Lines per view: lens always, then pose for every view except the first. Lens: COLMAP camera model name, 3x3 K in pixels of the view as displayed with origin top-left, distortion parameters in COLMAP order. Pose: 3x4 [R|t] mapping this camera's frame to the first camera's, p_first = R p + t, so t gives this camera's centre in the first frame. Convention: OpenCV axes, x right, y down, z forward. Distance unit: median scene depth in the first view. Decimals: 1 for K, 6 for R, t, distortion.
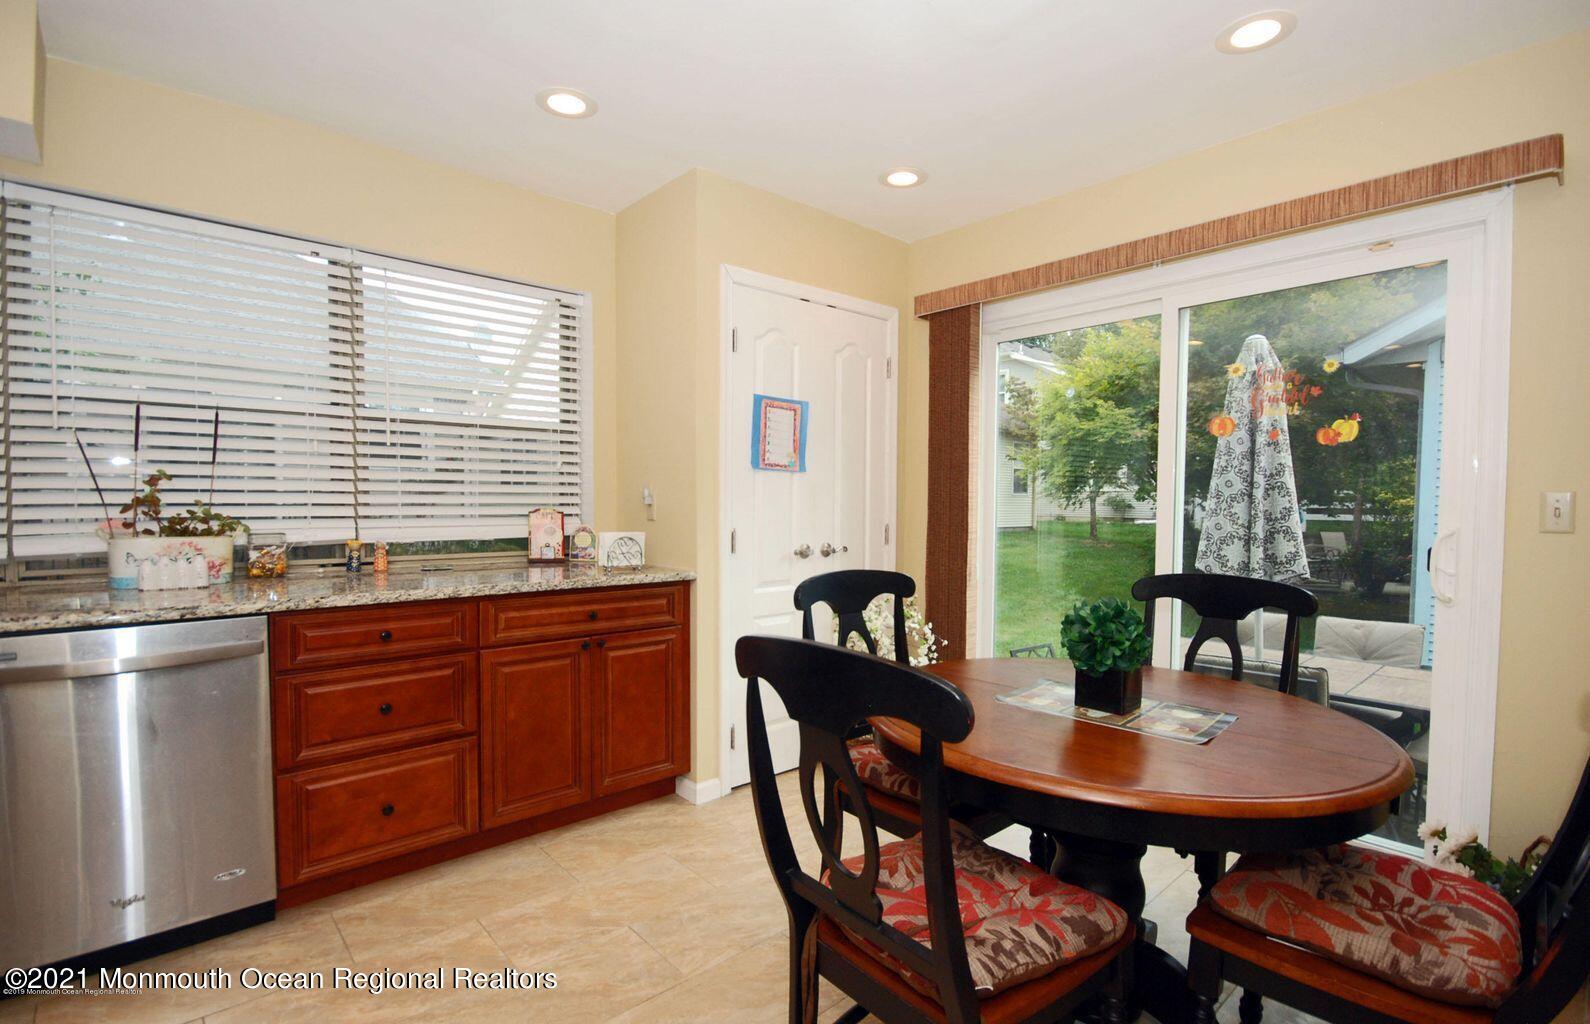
lens RADIAL K [[738.7, 0, 818.4], [0, 738.7, 529.3], [0, 0, 1]] dist [-0.000812, 0.000320]
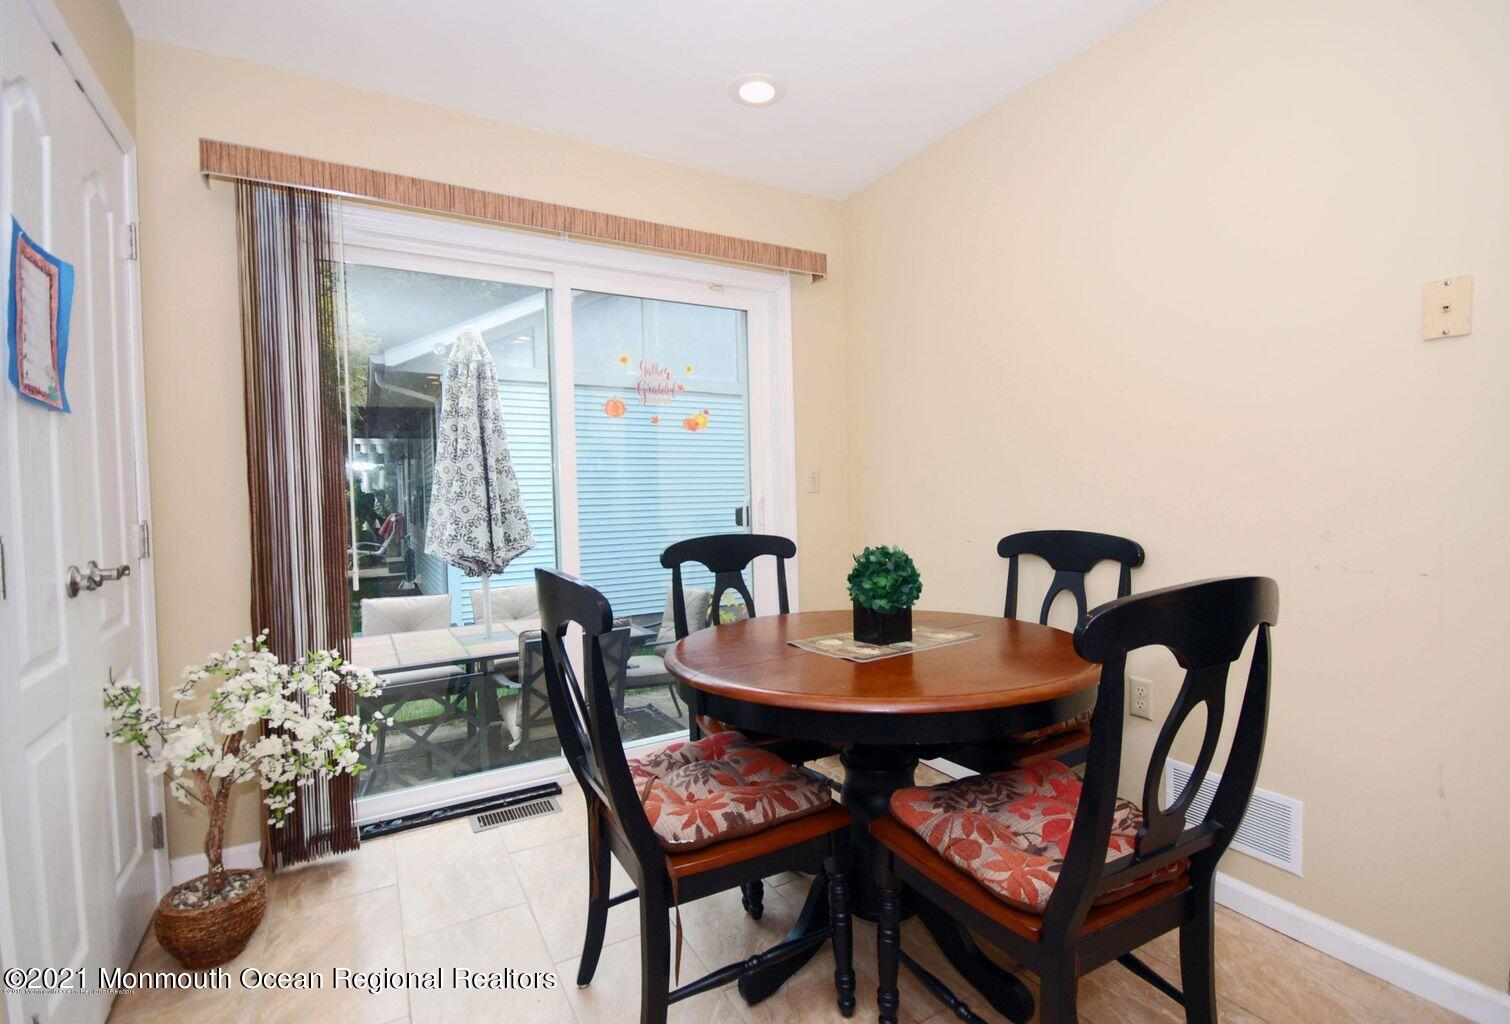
lens RADIAL K [[696.5, 0, 755.0], [0, 696.5, 512.0], [0, 0, 1]] dist [0.017032, -0.016214]
pose [[0.220750, -0.038650, 0.974564, -0.307360], [0.063152, 0.997684, 0.025262, 0.000518], [-0.973284, 0.055969, 0.222679, 0.418239]]
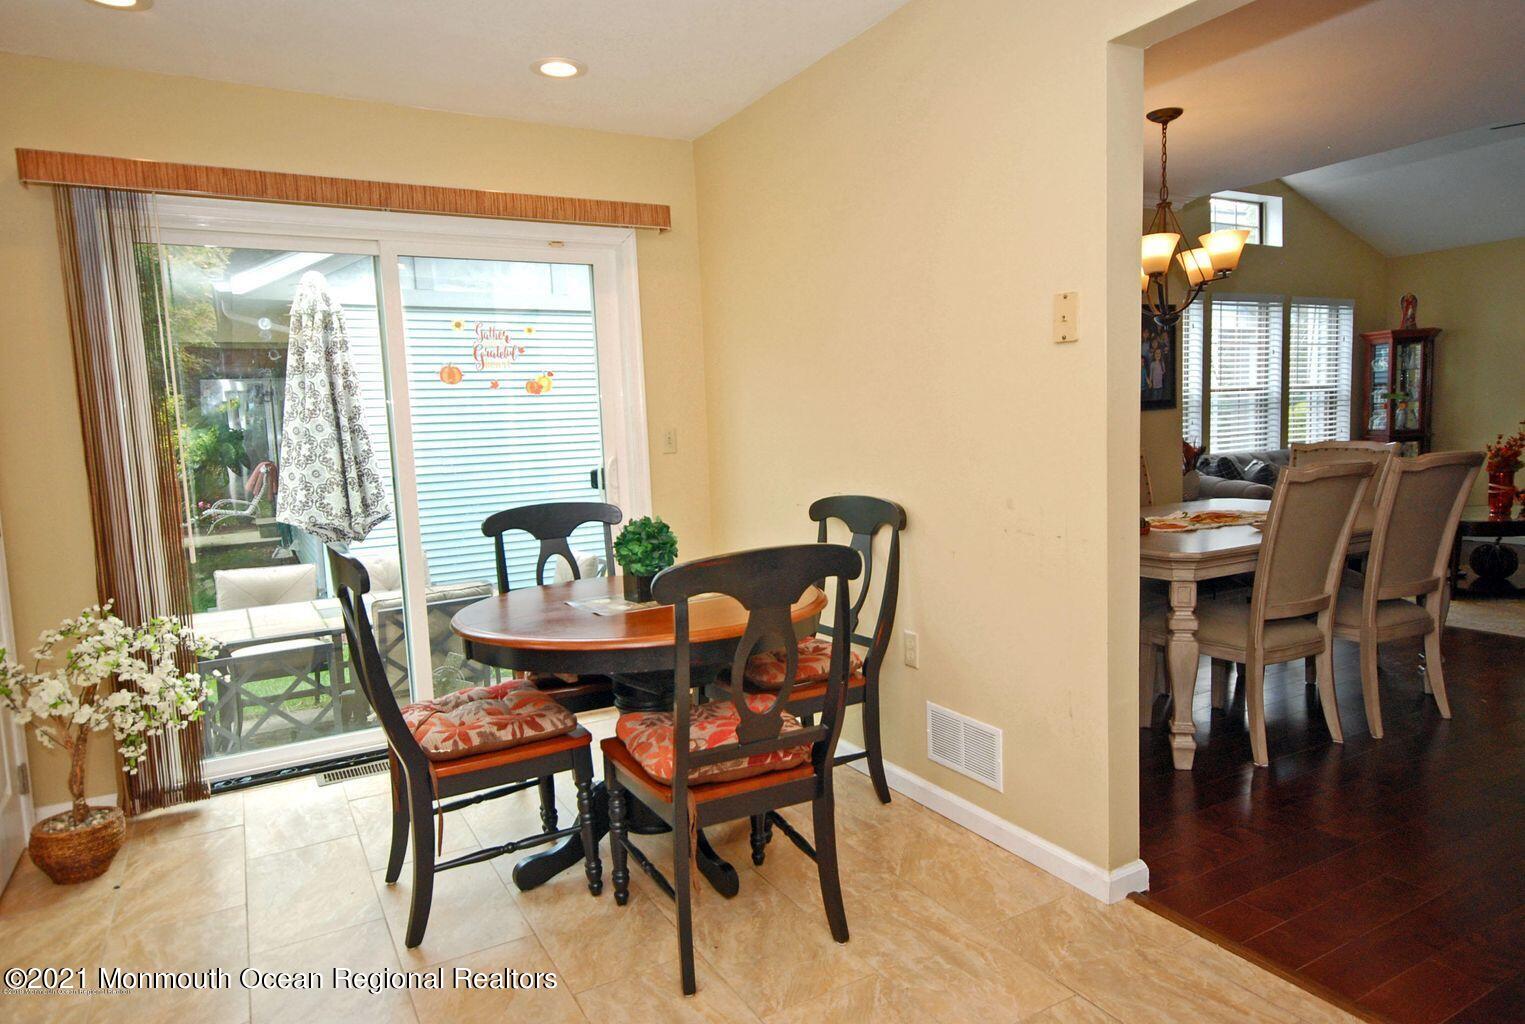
lens RADIAL K [[941.0, 0, 750.1], [0, 941.0, 511.5], [0, 0, 1]] dist [0.021104, 0.001673]
pose [[0.231448, -0.110574, 0.966543, -0.517548], [0.080514, 0.992289, 0.094239, -0.026192], [-0.969510, 0.056008, 0.238566, 0.184491]]
